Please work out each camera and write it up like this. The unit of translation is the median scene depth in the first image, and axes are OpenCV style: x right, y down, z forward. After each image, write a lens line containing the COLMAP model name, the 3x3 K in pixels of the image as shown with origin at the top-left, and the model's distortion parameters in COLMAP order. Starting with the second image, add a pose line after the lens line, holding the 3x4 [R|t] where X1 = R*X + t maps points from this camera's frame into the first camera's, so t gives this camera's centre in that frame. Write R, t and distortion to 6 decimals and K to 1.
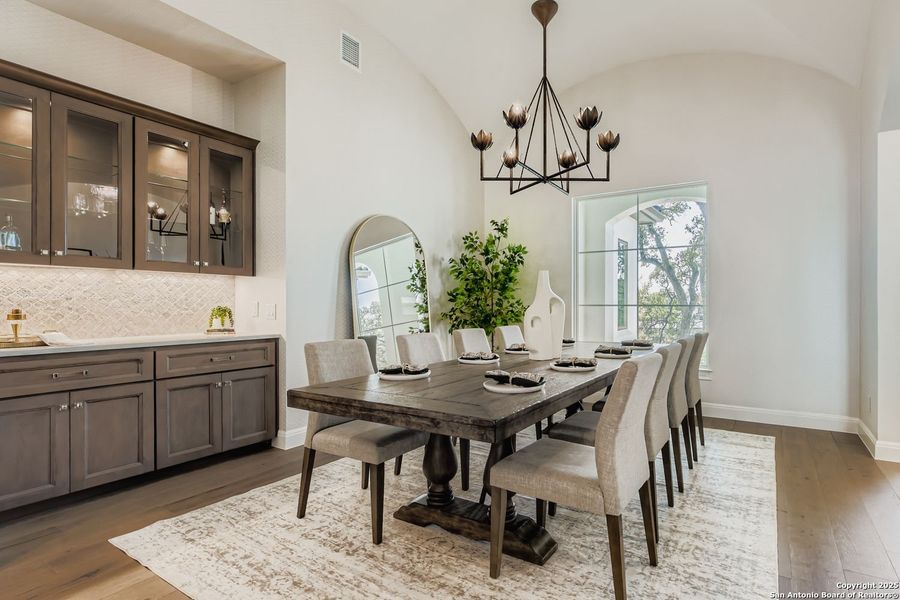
lens RADIAL K [[441.4, 0, 445.1], [0, 441.4, 307.0], [0, 0, 1]] dist [0.003944, 0.001388]
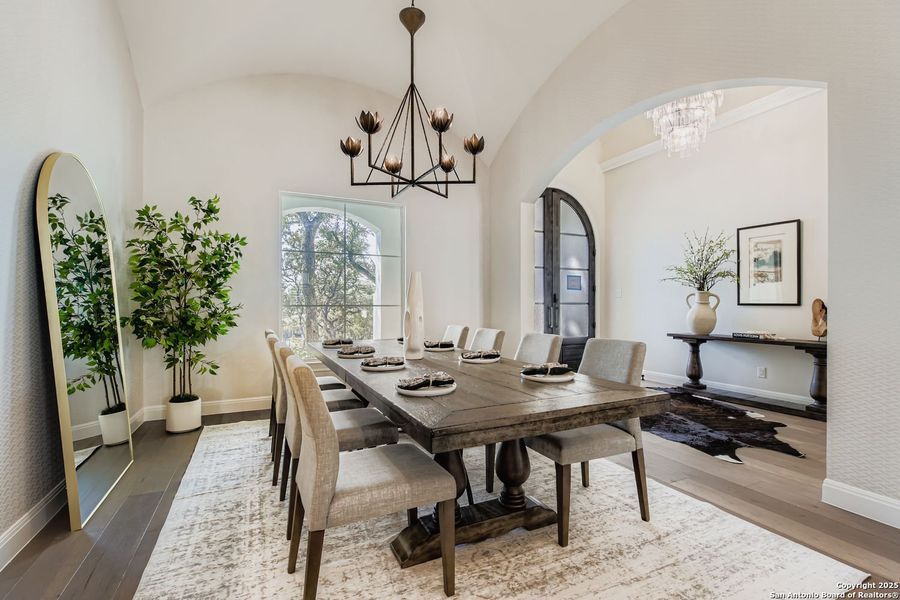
lens RADIAL K [[441.4, 0, 449.1], [0, 441.4, 299.1], [0, 0, 1]] dist [0.003944, 0.001388]
pose [[0.499697, 0.009274, 0.866150, -0.551309], [0.006112, 0.999880, -0.014233, -0.003880], [-0.866178, 0.012406, 0.499581, 0.366427]]
